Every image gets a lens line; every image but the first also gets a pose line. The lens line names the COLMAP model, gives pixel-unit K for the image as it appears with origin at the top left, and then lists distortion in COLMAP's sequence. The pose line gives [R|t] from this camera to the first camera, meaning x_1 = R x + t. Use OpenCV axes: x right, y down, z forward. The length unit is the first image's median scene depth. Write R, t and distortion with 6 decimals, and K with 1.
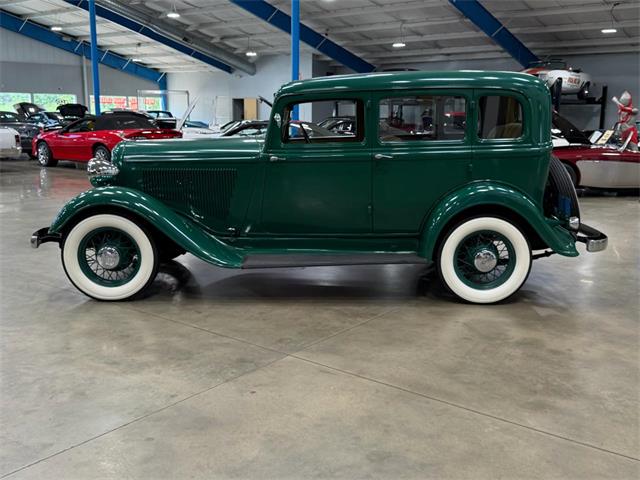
lens RADIAL K [[676.0, 0, 320.0], [0, 676.0, 240.0], [0, 0, 1]] dist [0.107231, -0.208709]
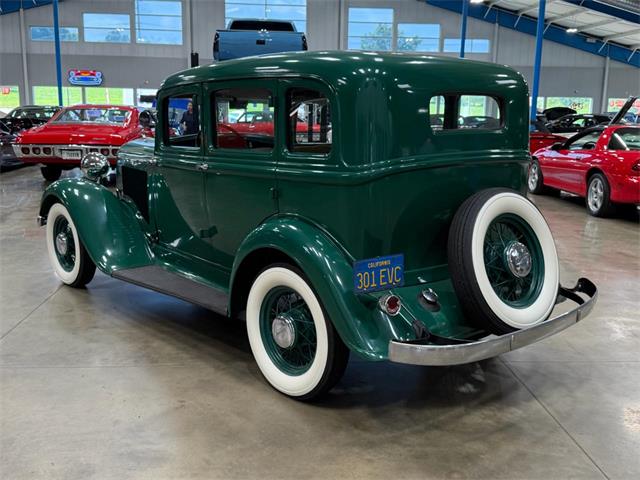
lens RADIAL K [[676.0, 0, 320.0], [0, 676.0, 240.0], [0, 0, 1]] dist [0.107231, -0.208709]
pose [[0.666793, 0.145983, -0.730805, 0.131202], [-0.150887, 0.986762, 0.059442, -0.018529], [0.729808, 0.070634, 0.679993, 0.098763]]
